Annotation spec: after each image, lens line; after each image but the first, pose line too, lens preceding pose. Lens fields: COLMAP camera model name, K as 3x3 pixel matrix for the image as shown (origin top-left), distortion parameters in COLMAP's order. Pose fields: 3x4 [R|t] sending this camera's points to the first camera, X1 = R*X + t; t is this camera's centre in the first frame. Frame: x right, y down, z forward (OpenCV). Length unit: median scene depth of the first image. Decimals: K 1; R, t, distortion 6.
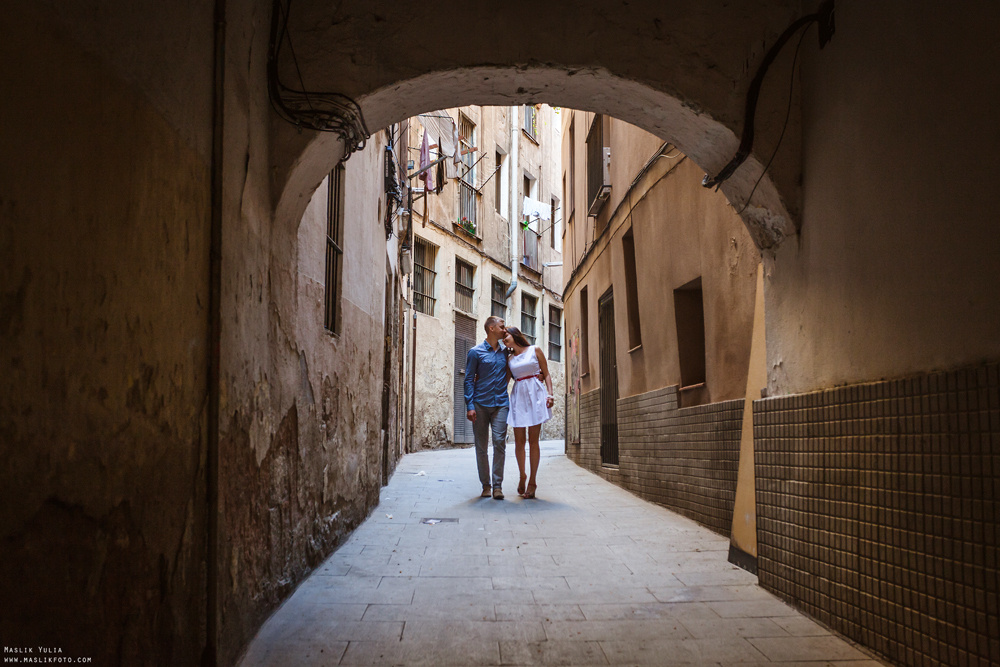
lens RADIAL K [[1150.9, 0, 499.9], [0, 1150.9, 335.1], [0, 0, 1]] dist [0.074457, 0.000000]
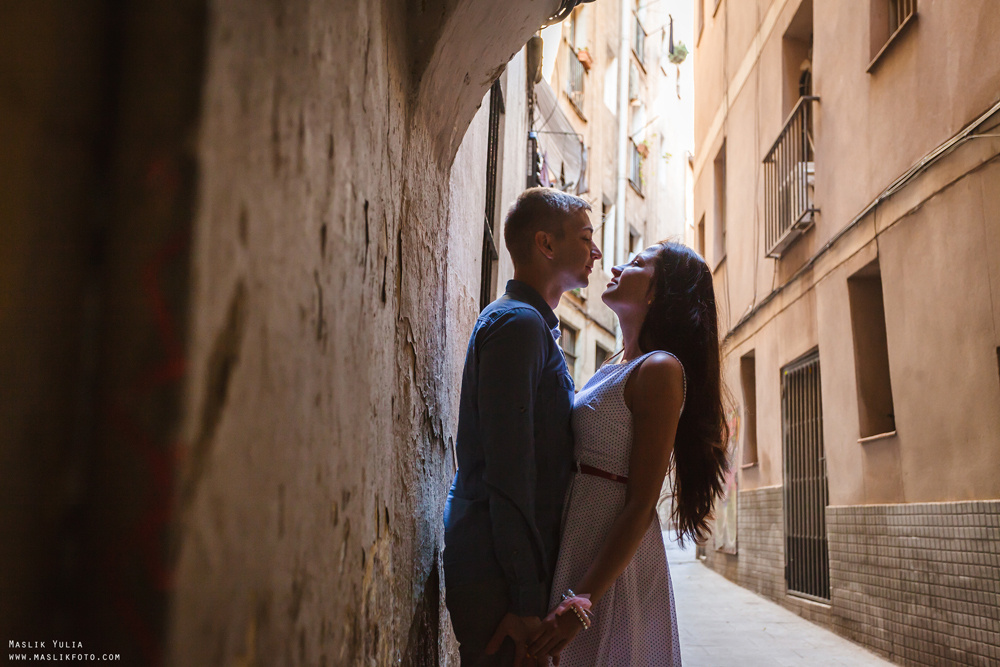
lens RADIAL K [[1150.9, 0, 500.7], [0, 1150.9, 332.8], [0, 0, 1]] dist [0.074457, 0.000000]
pose [[0.998241, 0.020923, -0.055465, -0.062944], [-0.024537, 0.997564, -0.065297, 0.000621], [0.053963, 0.066543, 0.996323, 0.271395]]
